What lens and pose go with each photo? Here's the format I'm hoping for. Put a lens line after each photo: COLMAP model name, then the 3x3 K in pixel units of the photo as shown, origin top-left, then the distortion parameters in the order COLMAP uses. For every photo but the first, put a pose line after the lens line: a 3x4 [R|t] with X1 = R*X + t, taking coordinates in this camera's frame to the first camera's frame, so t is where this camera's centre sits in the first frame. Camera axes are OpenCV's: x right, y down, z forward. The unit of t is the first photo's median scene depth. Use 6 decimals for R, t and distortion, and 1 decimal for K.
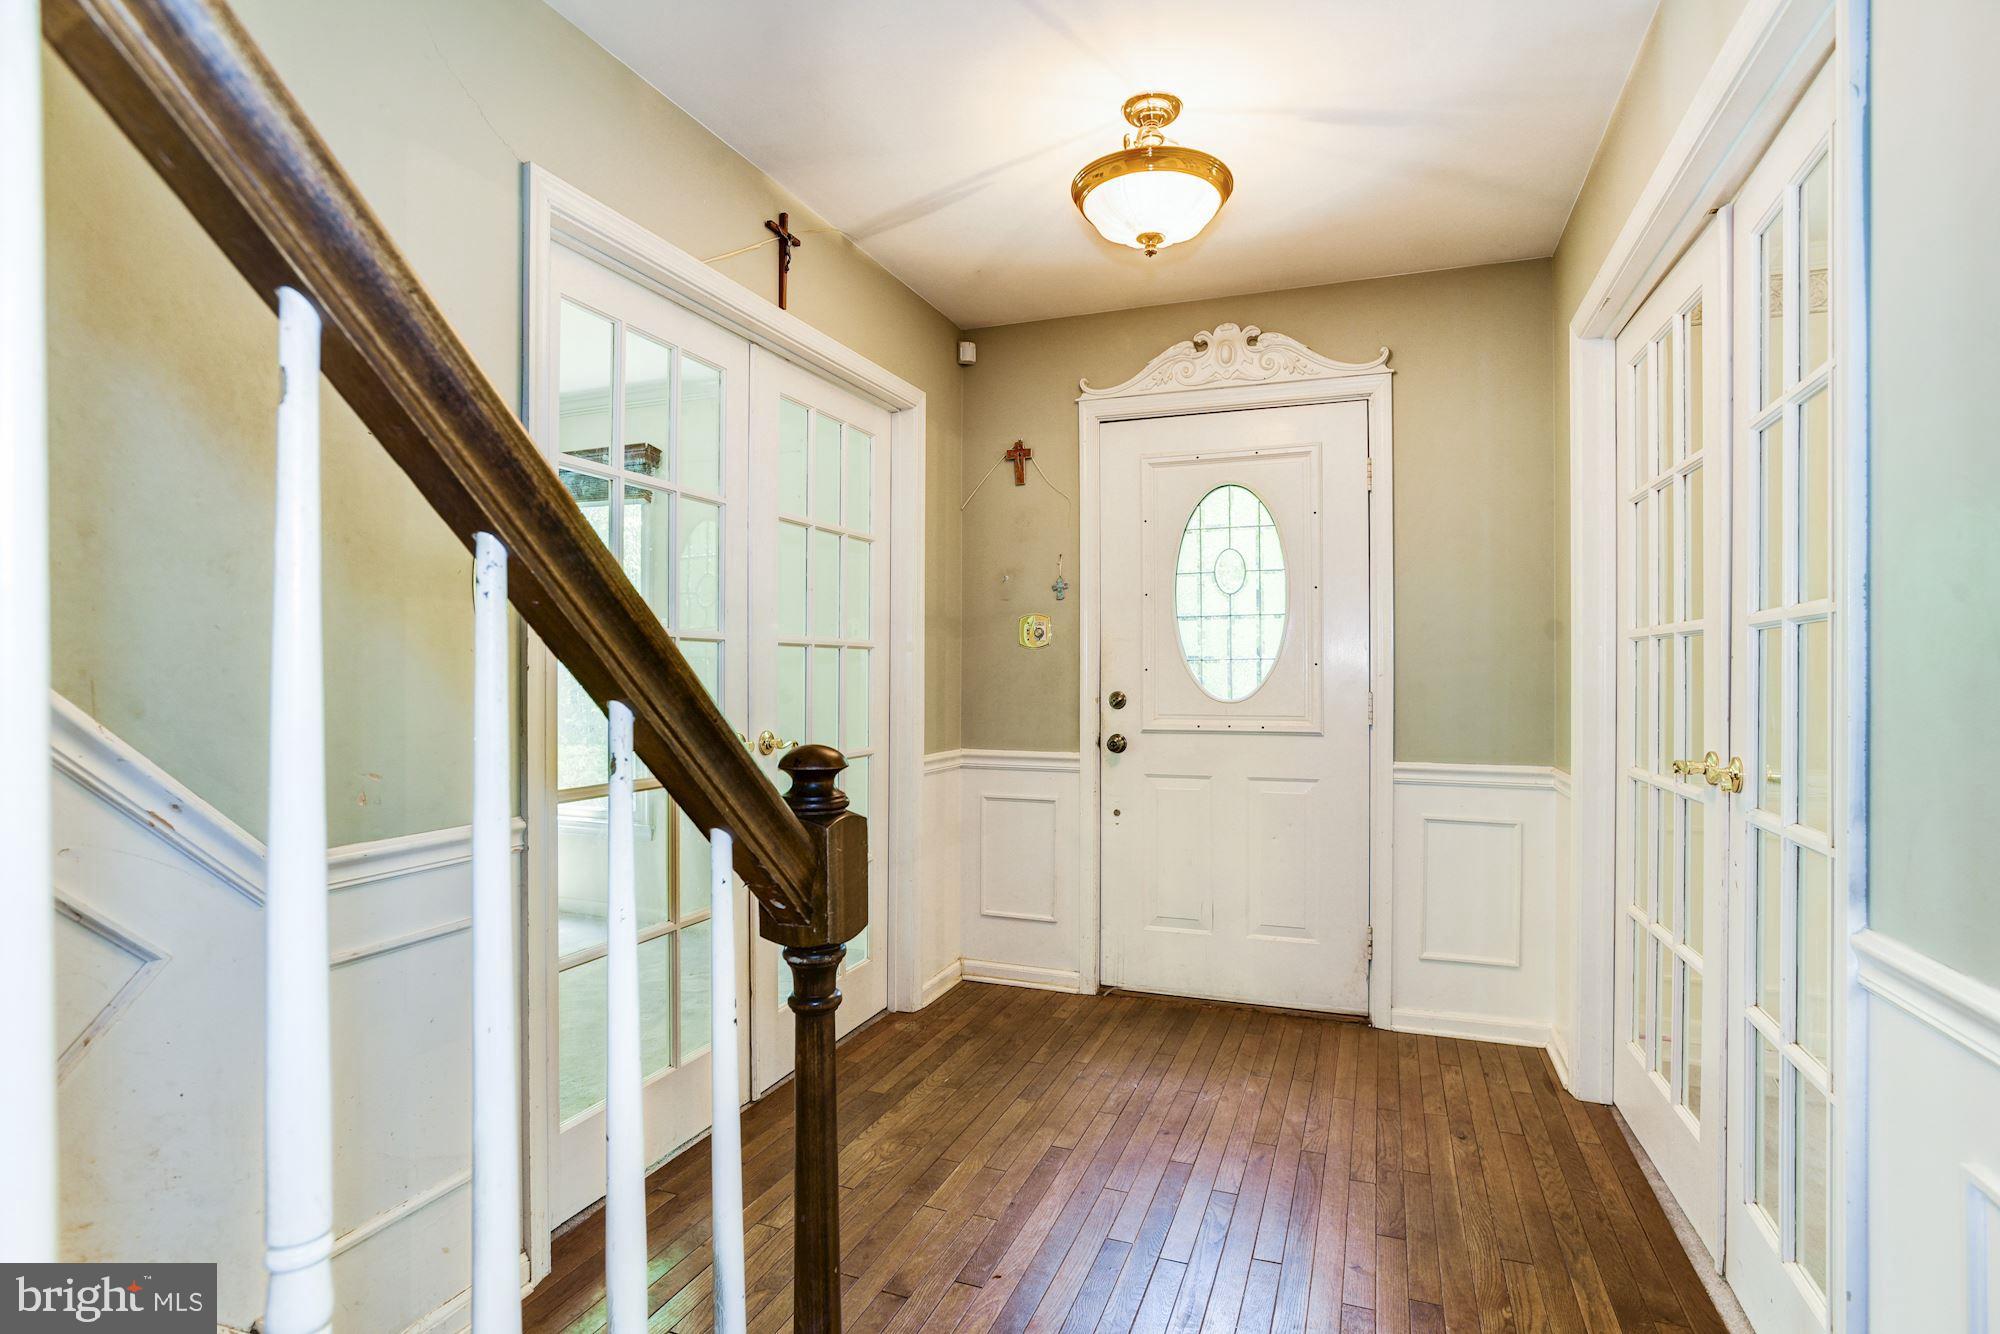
lens RADIAL K [[968.0, 0, 985.4], [0, 968.0, 677.7], [0, 0, 1]] dist [-0.037277, 0.013754]
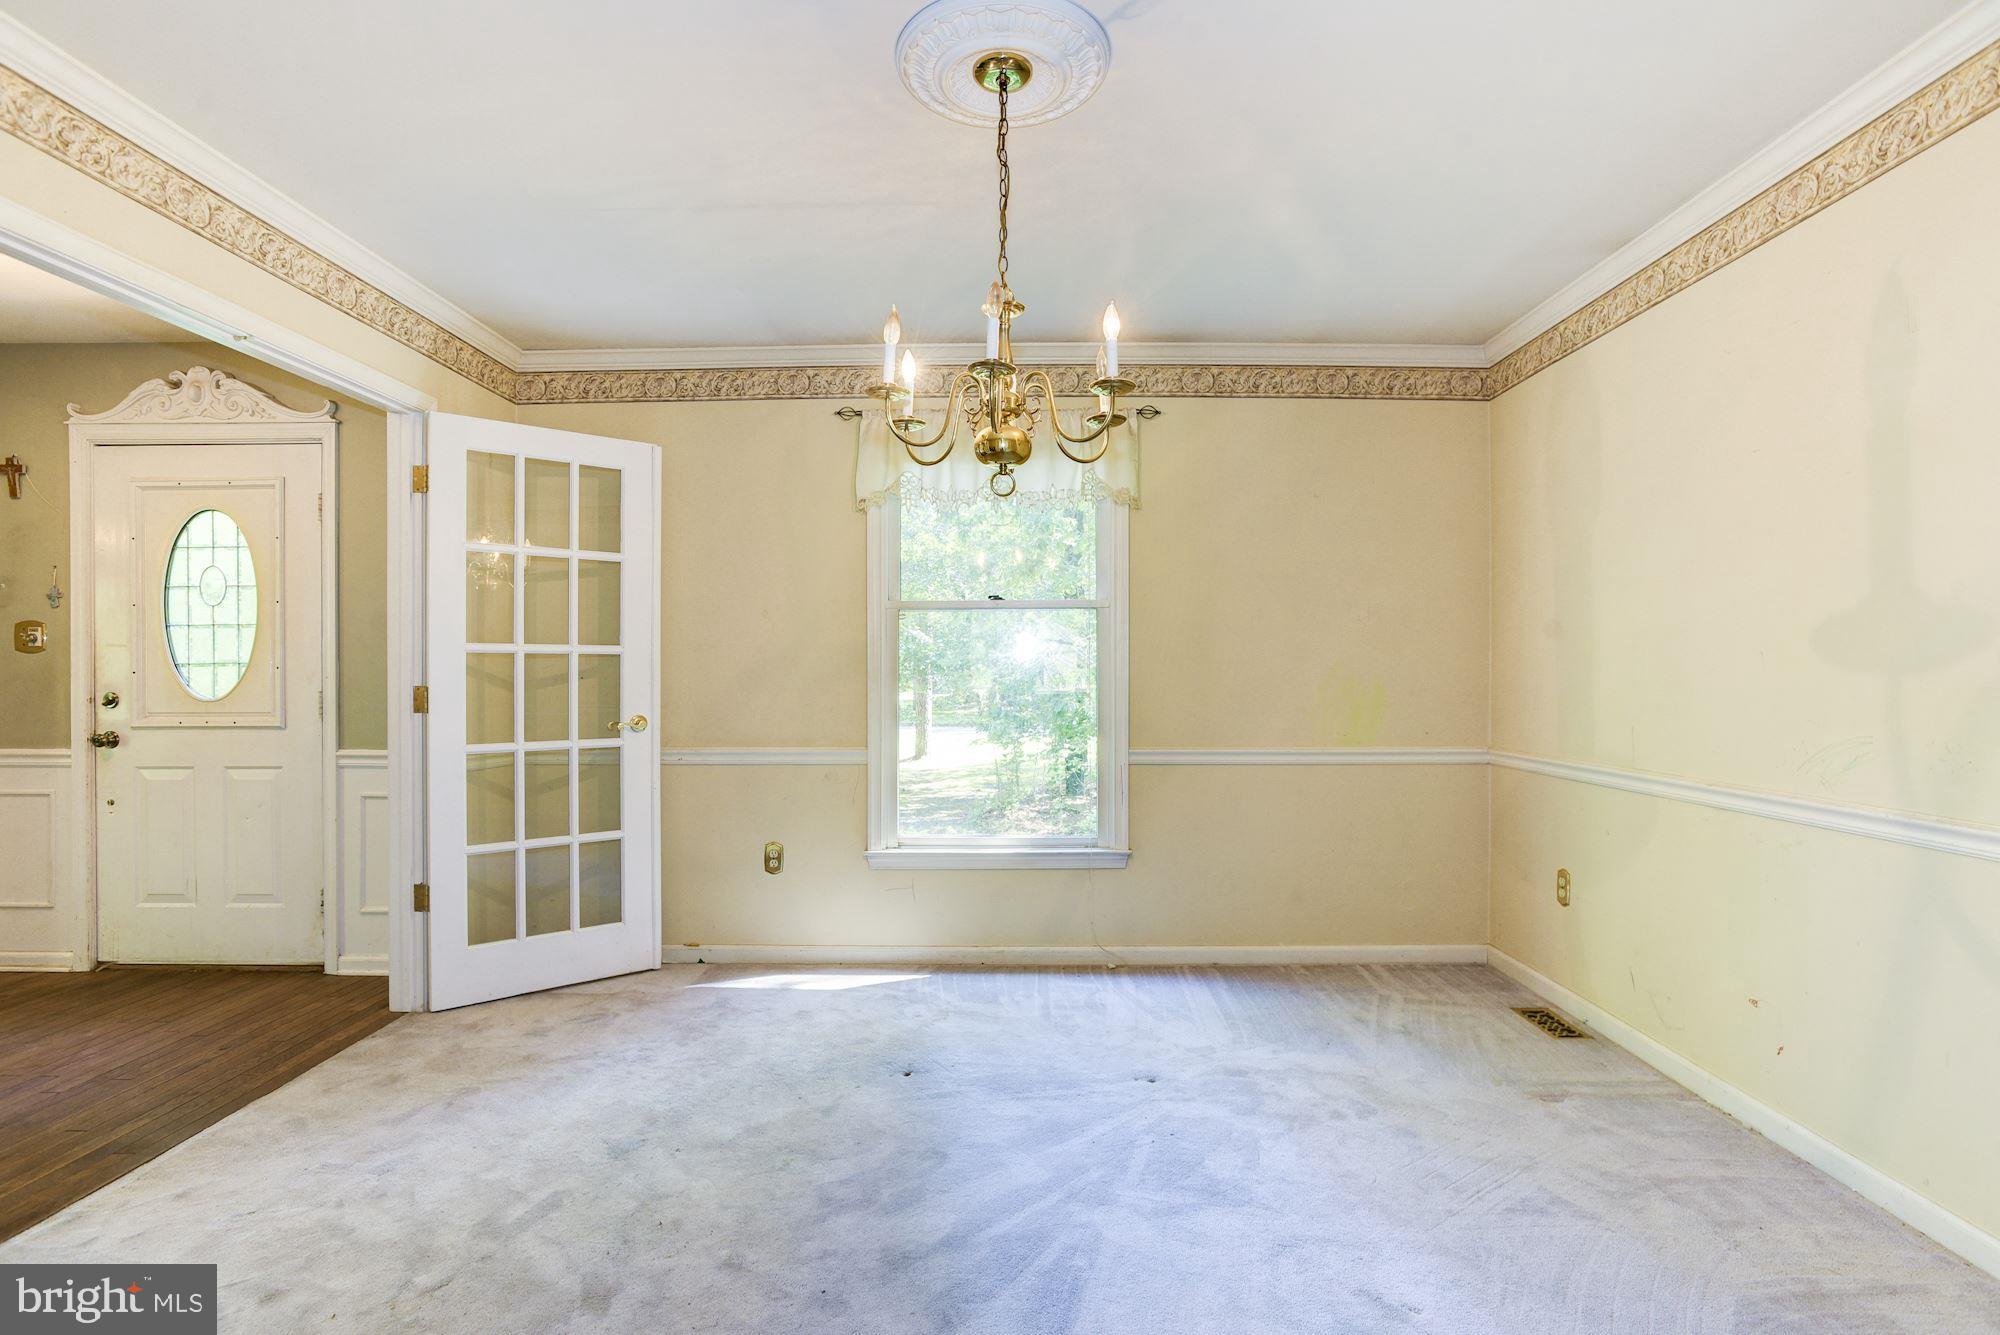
lens RADIAL K [[968.0, 0, 1001.2], [0, 968.0, 674.2], [0, 0, 1]] dist [-0.037277, 0.013754]
pose [[0.938563, -0.004181, 0.345082, 0.739680], [0.003430, 0.999990, 0.002789, -0.006141], [-0.345091, -0.001434, 0.938568, -0.369162]]
